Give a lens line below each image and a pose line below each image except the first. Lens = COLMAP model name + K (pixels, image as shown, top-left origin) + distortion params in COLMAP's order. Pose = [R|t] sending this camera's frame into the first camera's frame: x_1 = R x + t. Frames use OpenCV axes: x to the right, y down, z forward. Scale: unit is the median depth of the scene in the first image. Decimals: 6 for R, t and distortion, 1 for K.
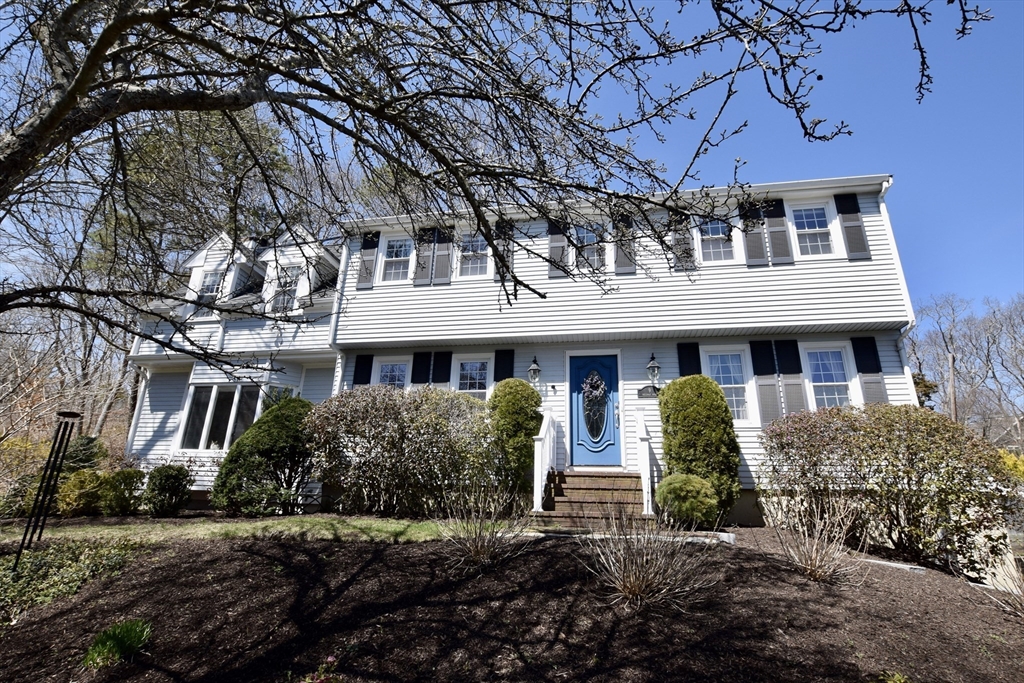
lens RADIAL K [[491.5, 0, 515.6], [0, 491.5, 343.5], [0, 0, 1]] dist [-0.004782, -0.000410]
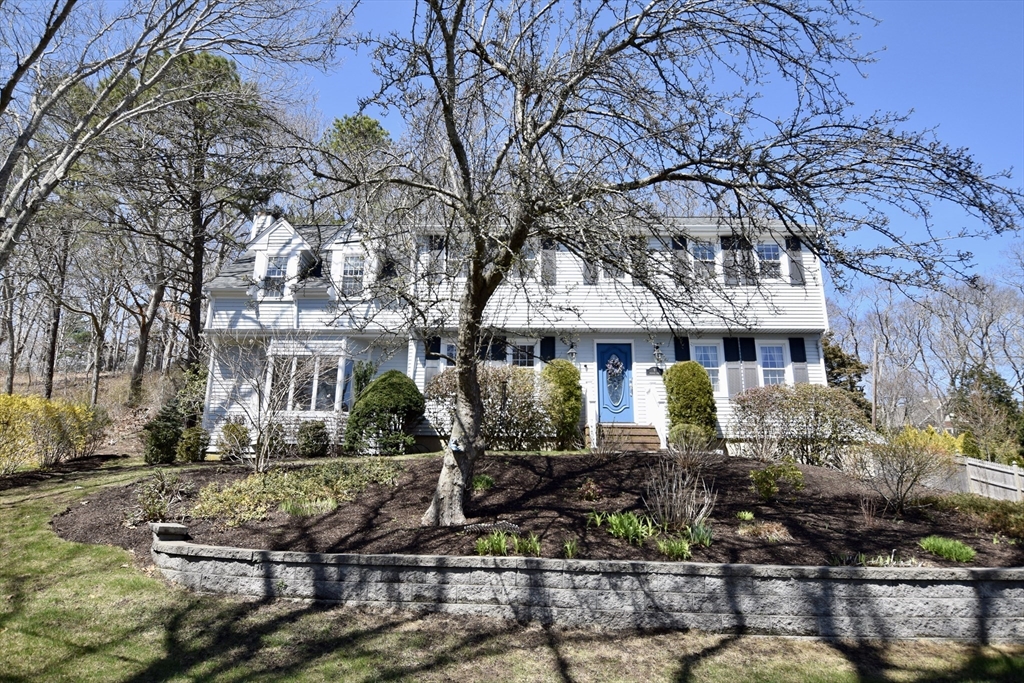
lens RADIAL K [[579.4, 0, 512.0], [0, 579.4, 341.5], [0, 0, 1]] dist [-0.000577, -0.000155]
pose [[0.988806, 0.029550, 0.146254, -0.321838], [-0.038613, 0.997480, 0.059520, -0.059524], [-0.144127, -0.064501, 0.987455, -0.490878]]
